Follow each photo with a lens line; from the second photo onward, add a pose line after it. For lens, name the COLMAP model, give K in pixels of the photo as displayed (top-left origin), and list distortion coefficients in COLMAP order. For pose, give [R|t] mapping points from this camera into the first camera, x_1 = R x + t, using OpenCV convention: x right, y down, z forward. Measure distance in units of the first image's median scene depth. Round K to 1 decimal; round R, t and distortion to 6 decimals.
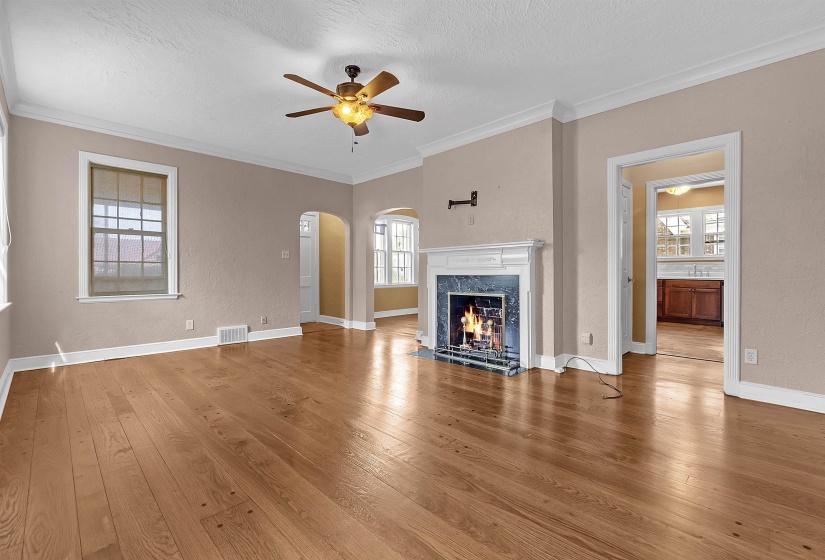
lens RADIAL K [[374.6, 0, 413.7], [0, 374.6, 275.2], [0, 0, 1]] dist [-0.008949, 0.003127]
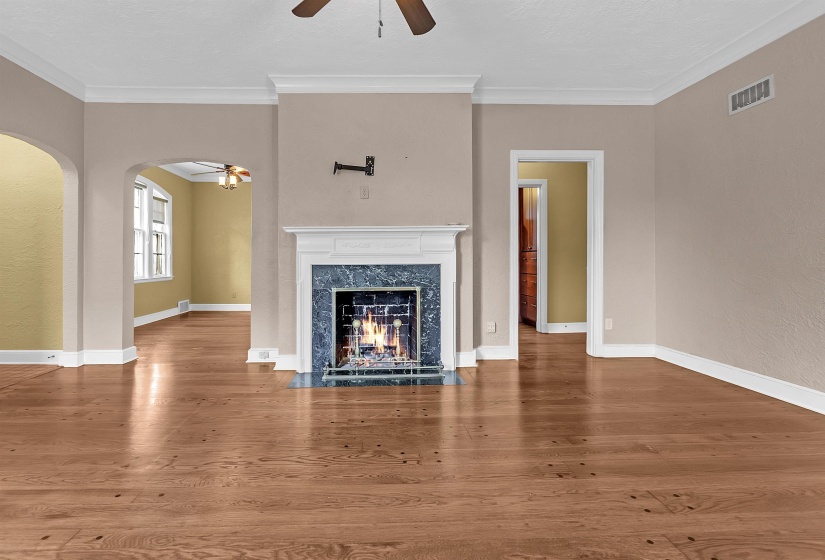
lens RADIAL K [[374.6, 0, 379.6], [0, 374.6, 255.0], [0, 0, 1]] dist [-0.008949, 0.003127]
pose [[0.679632, 0.005538, 0.733532, -0.387545], [0.008434, 0.999846, -0.015362, -0.007182], [-0.733505, 0.016627, 0.679481, 0.452004]]
